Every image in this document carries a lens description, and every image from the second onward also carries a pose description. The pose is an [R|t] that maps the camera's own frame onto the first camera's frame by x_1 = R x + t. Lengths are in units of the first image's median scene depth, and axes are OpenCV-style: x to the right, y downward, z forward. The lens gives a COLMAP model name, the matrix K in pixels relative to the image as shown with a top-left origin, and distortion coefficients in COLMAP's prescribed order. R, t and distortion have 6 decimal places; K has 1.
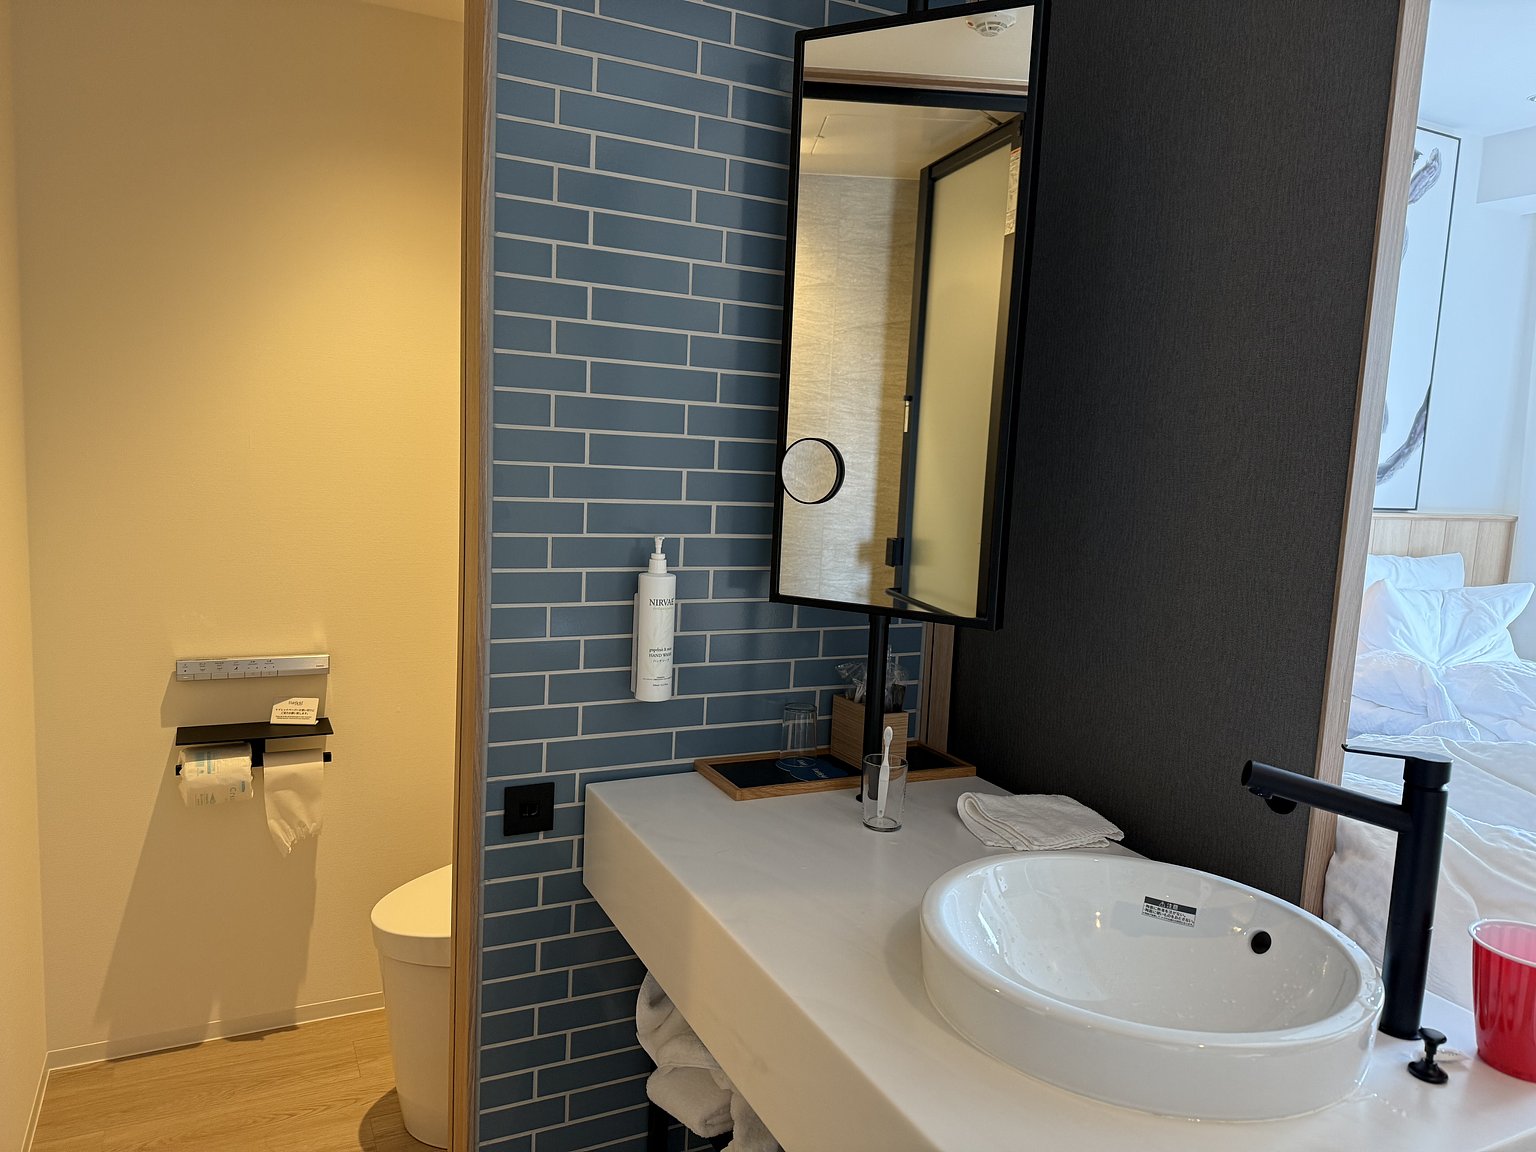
lens RADIAL K [[1082.1, 0, 764.4], [0, 1082.1, 577.3], [0, 0, 1]] dist [-0.002207, -0.014392]
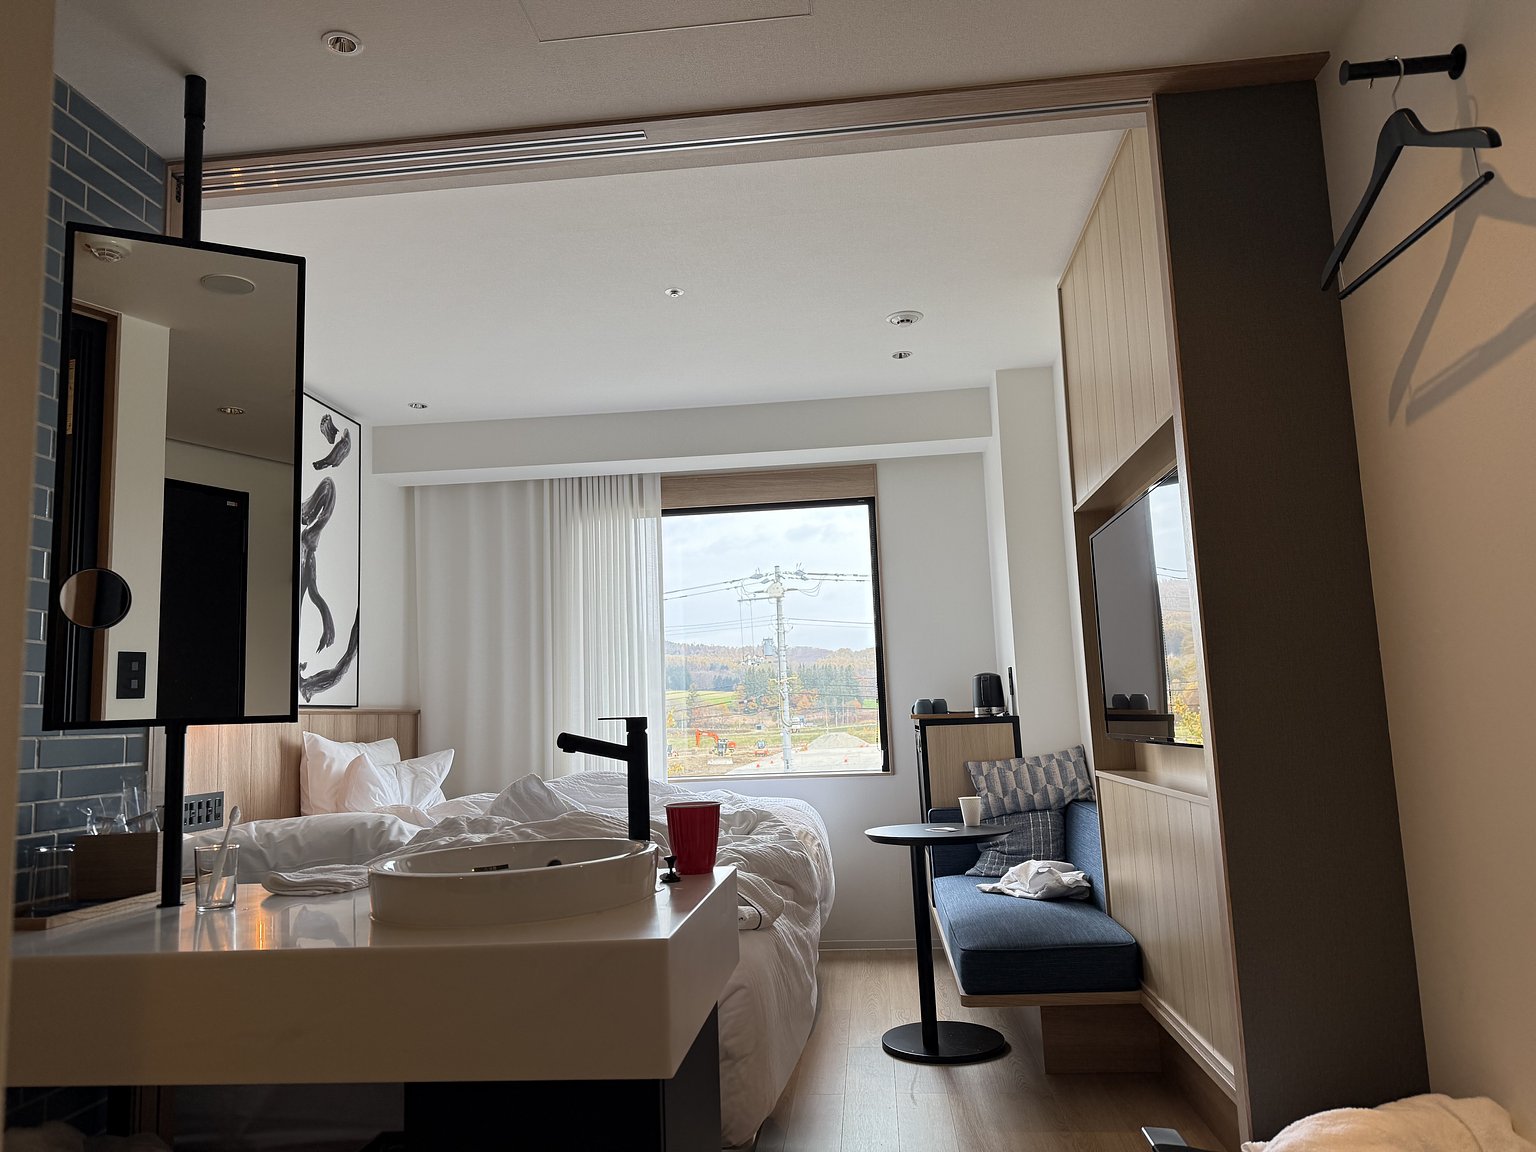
lens RADIAL K [[1082.1, 0, 765.0], [0, 1082.1, 576.4], [0, 0, 1]] dist [-0.002207, -0.014392]
pose [[0.524342, 0.042454, 0.850449, -0.529189], [0.171031, 0.973152, -0.154028, 0.159485], [-0.834154, 0.226216, 0.503004, -0.105157]]
